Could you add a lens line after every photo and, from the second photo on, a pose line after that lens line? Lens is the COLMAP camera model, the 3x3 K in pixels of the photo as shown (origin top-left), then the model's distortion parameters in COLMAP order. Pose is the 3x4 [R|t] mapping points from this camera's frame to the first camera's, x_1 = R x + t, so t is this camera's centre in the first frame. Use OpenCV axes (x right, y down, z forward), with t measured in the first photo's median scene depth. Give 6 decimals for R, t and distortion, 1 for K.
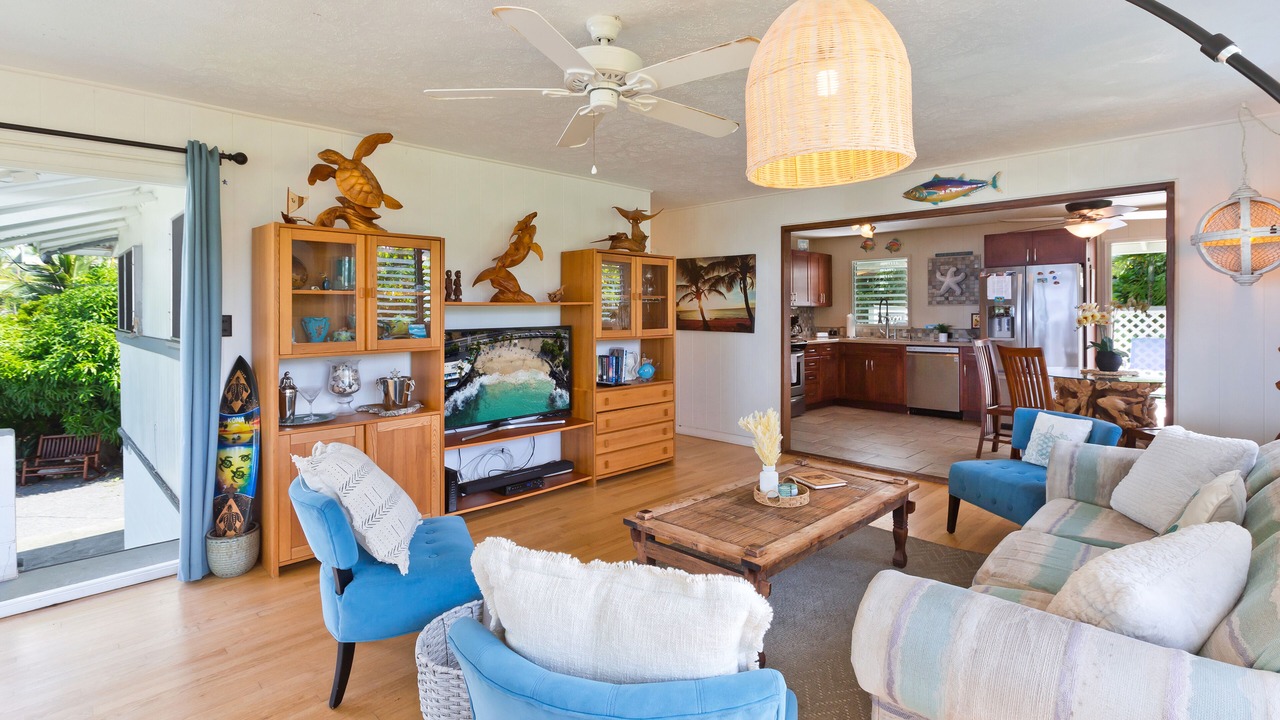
lens RADIAL K [[604.7, 0, 643.5], [0, 604.7, 309.4], [0, 0, 1]] dist [-0.001787, -0.000078]
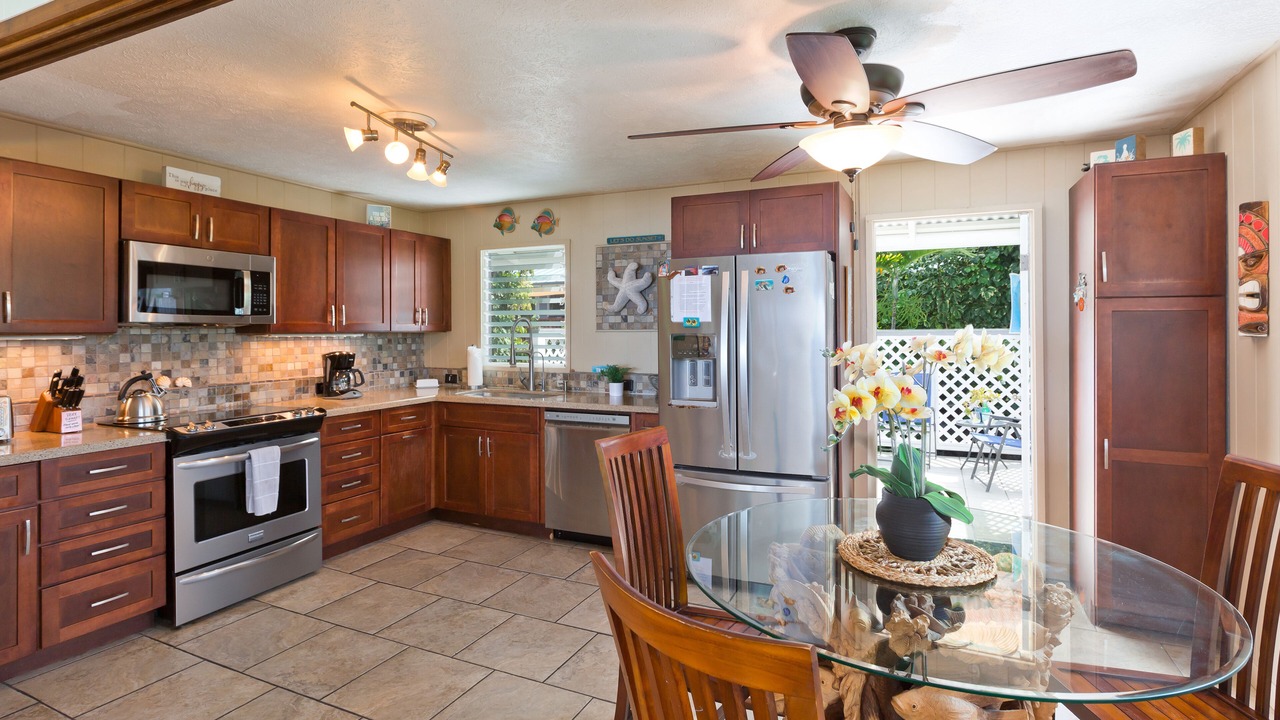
lens RADIAL K [[634.8, 0, 635.0], [0, 634.8, 323.8], [0, 0, 1]] dist [-0.000866, -0.000049]
pose [[0.943172, -0.000281, 0.332306, 0.320931], [0.000578, 1.000000, -0.000793, -0.013175], [-0.332305, 0.000939, 0.943171, 0.452082]]
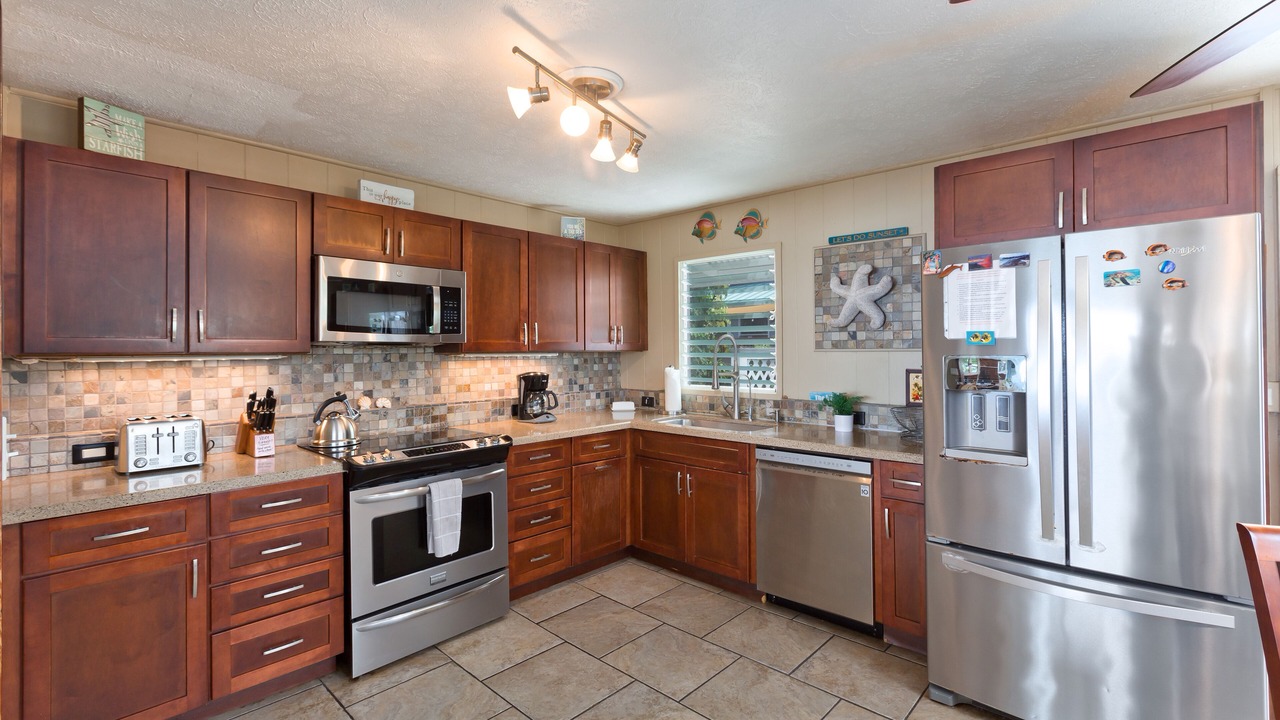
lens RADIAL K [[566.1, 0, 638.4], [0, 566.1, 342.0], [0, 0, 1]] dist [-0.000064, -0.000041]
pose [[0.999448, -0.003679, 0.033008, 0.333019], [0.003801, 0.999986, -0.003629, -0.012391], [-0.032994, 0.003753, 0.999449, 0.592511]]
